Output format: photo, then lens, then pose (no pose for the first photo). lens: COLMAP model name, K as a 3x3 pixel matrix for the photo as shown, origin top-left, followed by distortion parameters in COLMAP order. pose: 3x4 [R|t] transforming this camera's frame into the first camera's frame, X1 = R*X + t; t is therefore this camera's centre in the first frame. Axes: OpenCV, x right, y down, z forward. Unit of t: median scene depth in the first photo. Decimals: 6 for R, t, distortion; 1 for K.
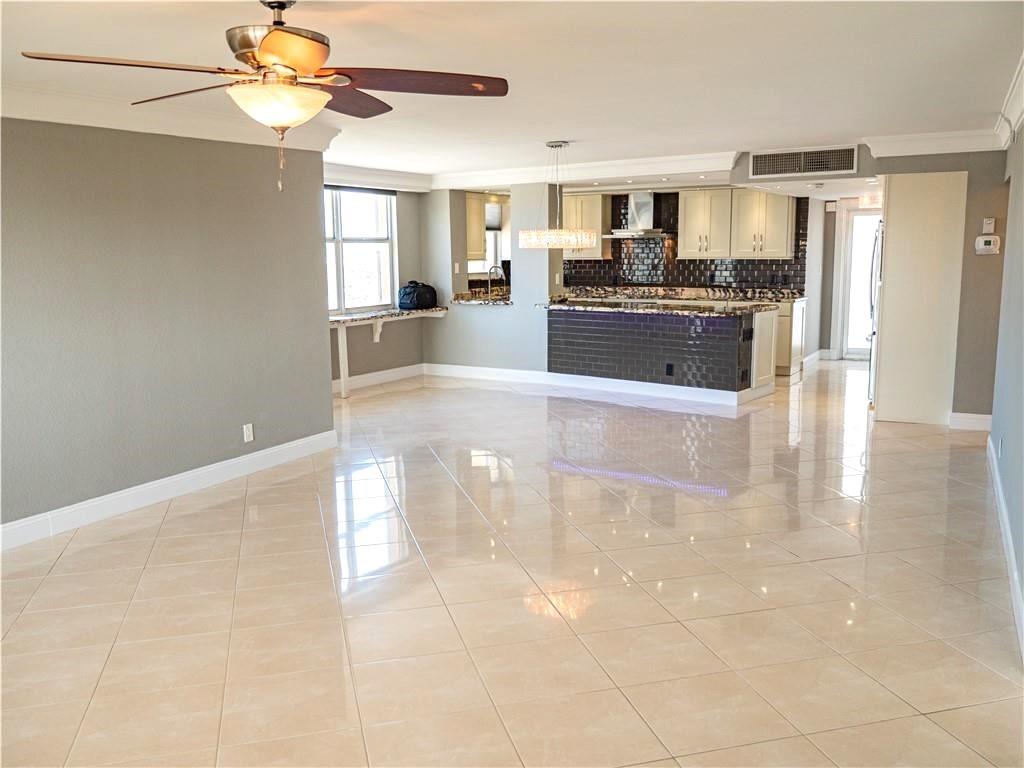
lens RADIAL K [[890.0, 0, 512.0], [0, 890.0, 384.0], [0, 0, 1]] dist [-0.007354, -0.000418]
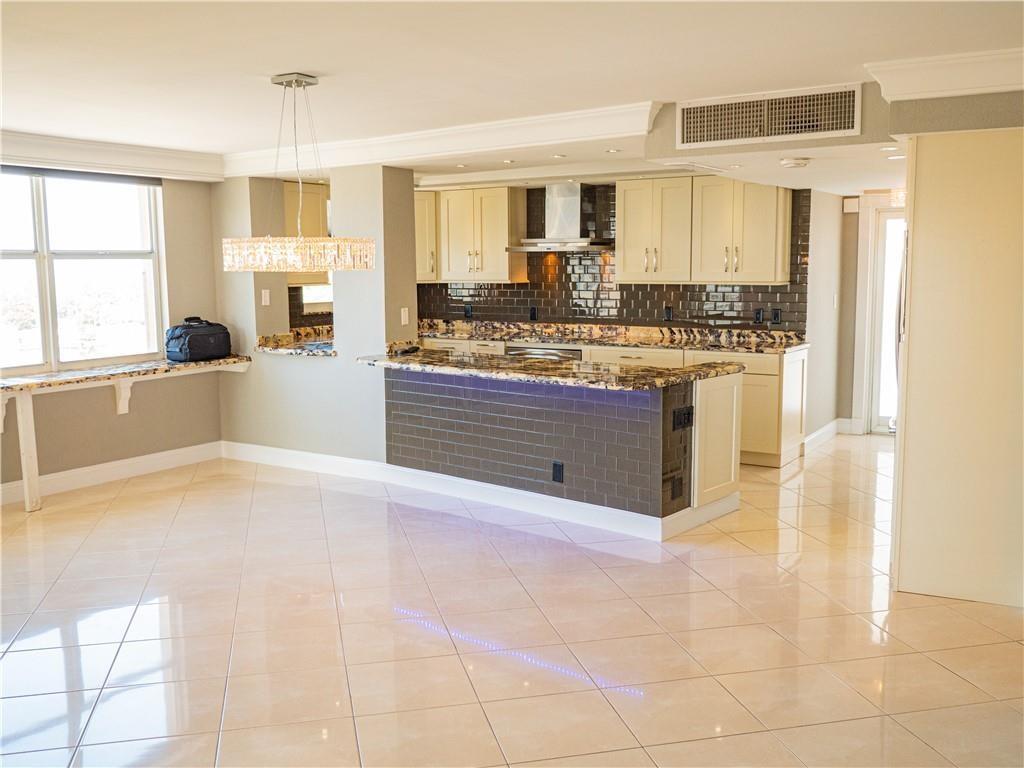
lens RADIAL K [[979.6, 0, 512.0], [0, 979.6, 384.0], [0, 0, 1]] dist [-0.013813, -0.003633]
pose [[0.999443, 0.006526, -0.032726, 0.141241], [-0.007386, 0.999629, -0.026220, -0.048724], [0.032542, 0.026447, 0.999120, 0.288101]]
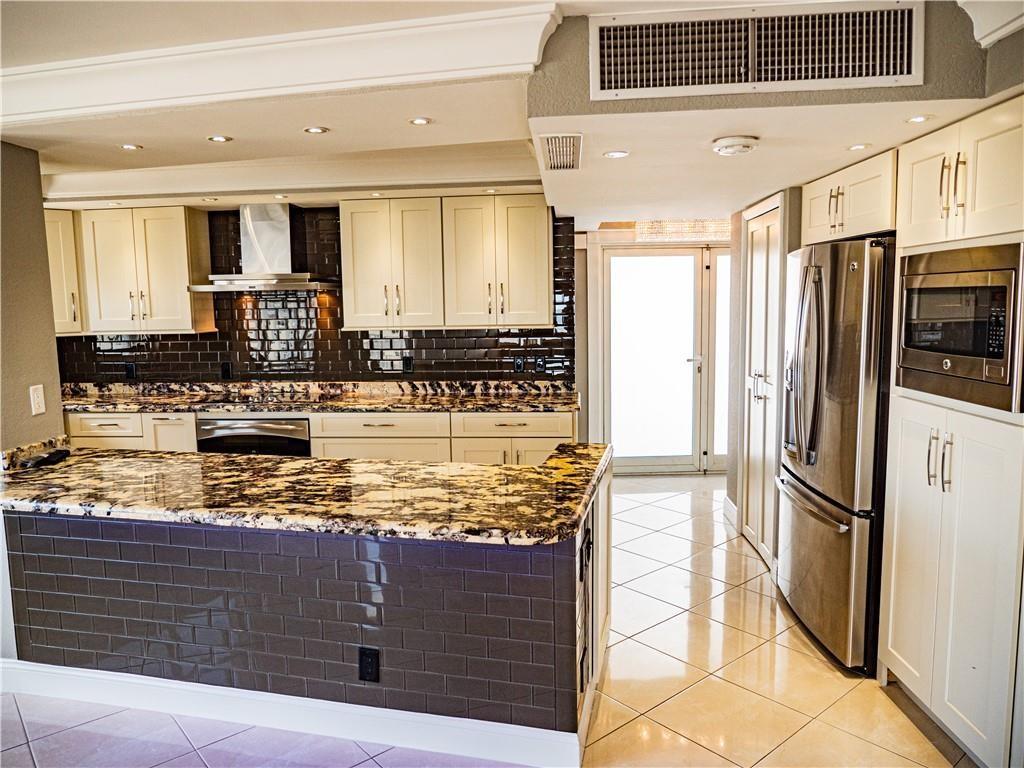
lens RADIAL K [[735.8, 0, 512.0], [0, 735.8, 384.0], [0, 0, 1]] dist [-0.019602, 0.003946]
pose [[0.903612, -0.055280, 0.424770, 0.094937], [0.073325, 0.996963, -0.026239, -0.095480], [-0.422029, 0.054856, 0.904921, 0.600041]]
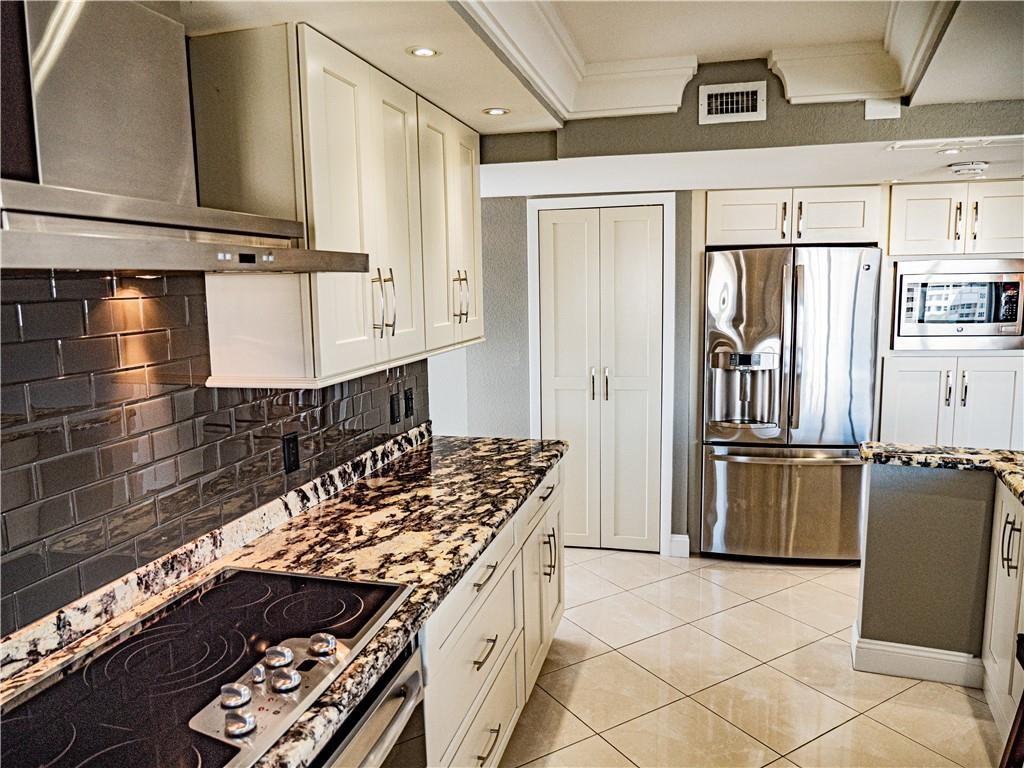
lens RADIAL K [[735.8, 0, 512.0], [0, 735.8, 384.0], [0, 0, 1]] dist [-0.019602, 0.003946]
pose [[-0.288914, -0.117488, 0.950119, 0.026529], [0.161537, 0.972229, 0.169343, -0.169344], [-0.943629, 0.202404, -0.261912, 1.057825]]
